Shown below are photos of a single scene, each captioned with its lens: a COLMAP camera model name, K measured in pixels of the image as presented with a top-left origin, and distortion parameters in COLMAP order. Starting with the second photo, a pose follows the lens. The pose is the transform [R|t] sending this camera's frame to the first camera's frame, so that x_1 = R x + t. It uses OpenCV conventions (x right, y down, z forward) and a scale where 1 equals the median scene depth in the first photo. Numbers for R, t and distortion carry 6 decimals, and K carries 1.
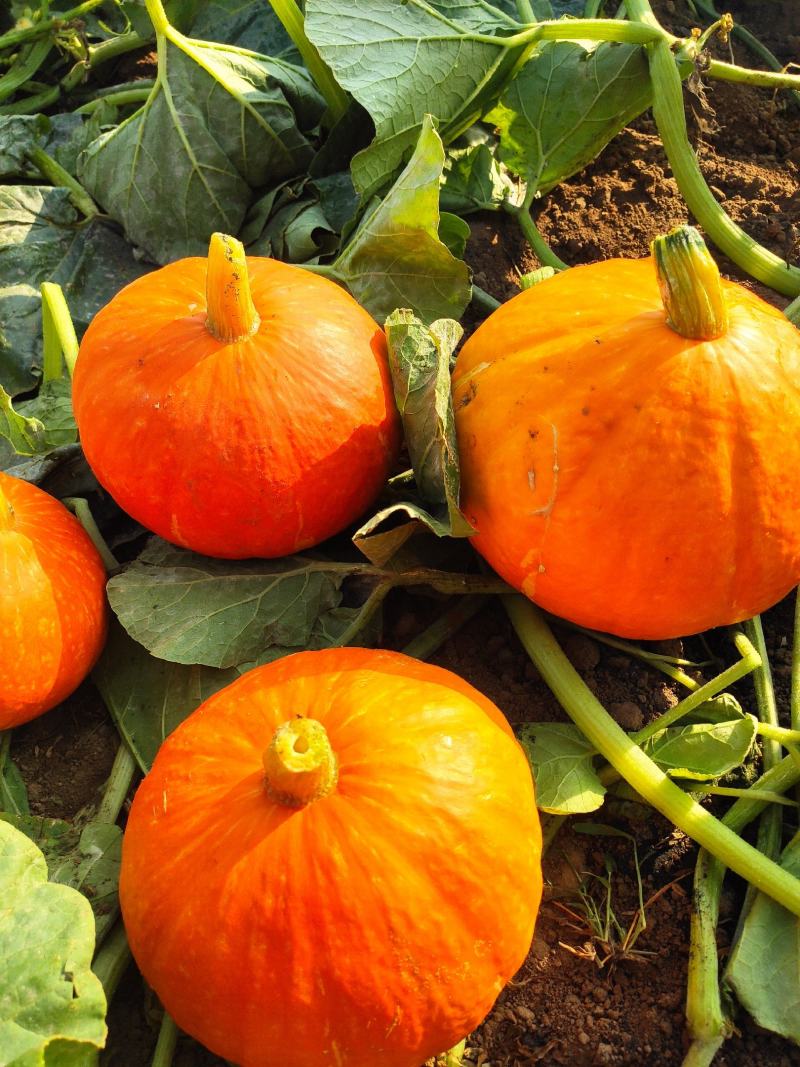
lens RADIAL K [[794.6, 0, 409.0], [0, 794.6, 535.7], [0, 0, 1]] dist [0.001251, -0.015625]
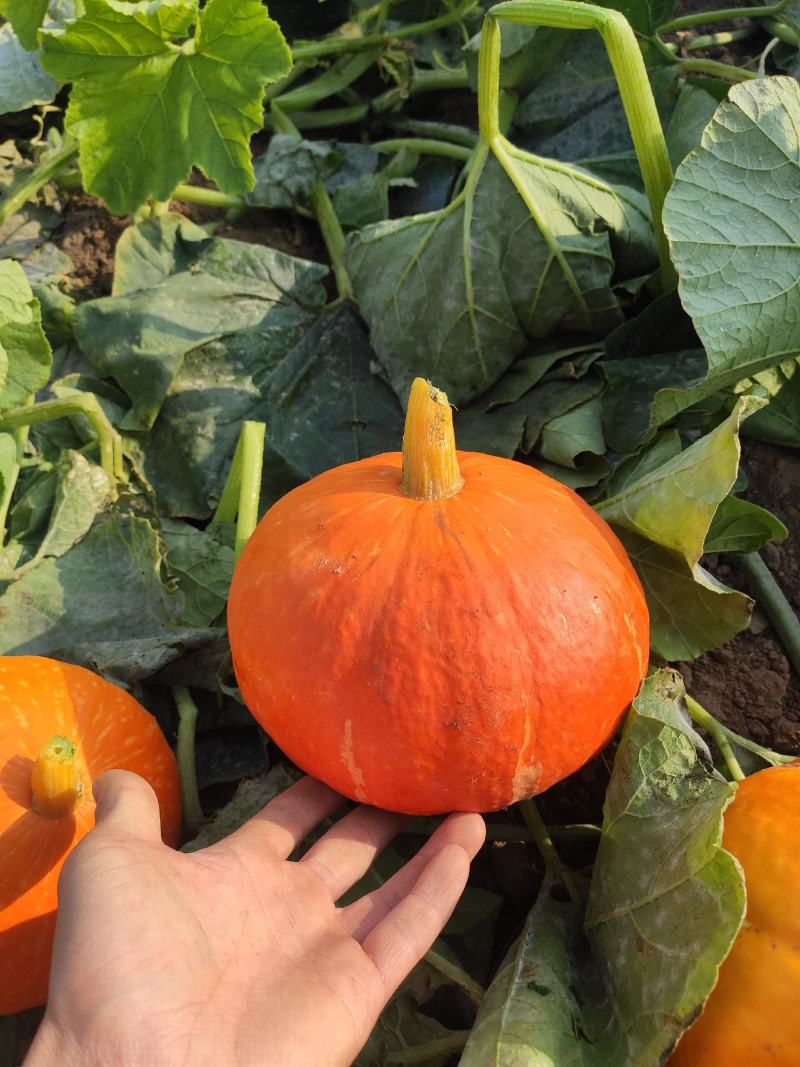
lens RADIAL K [[815.9, 0, 400.0], [0, 815.9, 533.5], [0, 0, 1]] dist [0.056470, -0.071245]
pose [[0.912649, 0.352589, -0.206766, -0.076982], [-0.339849, 0.935627, 0.095415, -0.292890], [0.227099, -0.016811, 0.973727, 0.159987]]
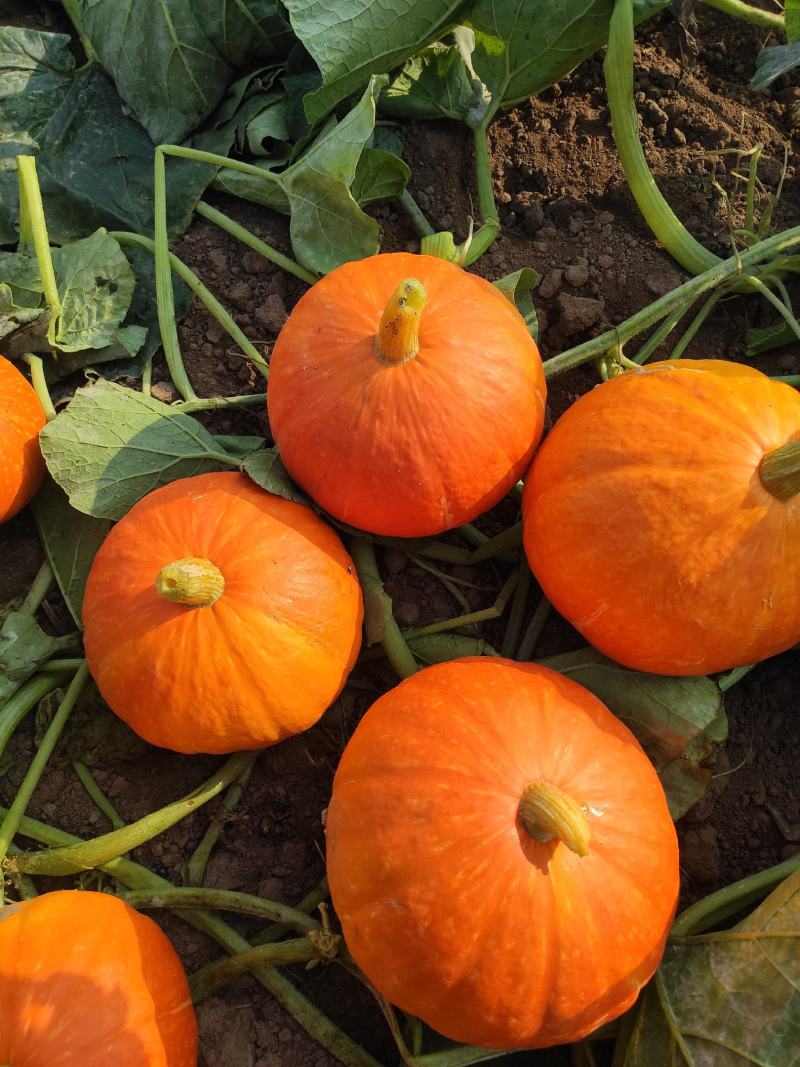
lens RADIAL K [[794.6, 0, 409.0], [0, 794.6, 535.7], [0, 0, 1]] dist [0.001251, -0.015625]
pose [[0.980971, 0.190634, -0.036794, 0.199080], [-0.174243, 0.948018, 0.266272, -0.168511], [0.085642, -0.254794, 0.963195, -0.170475]]
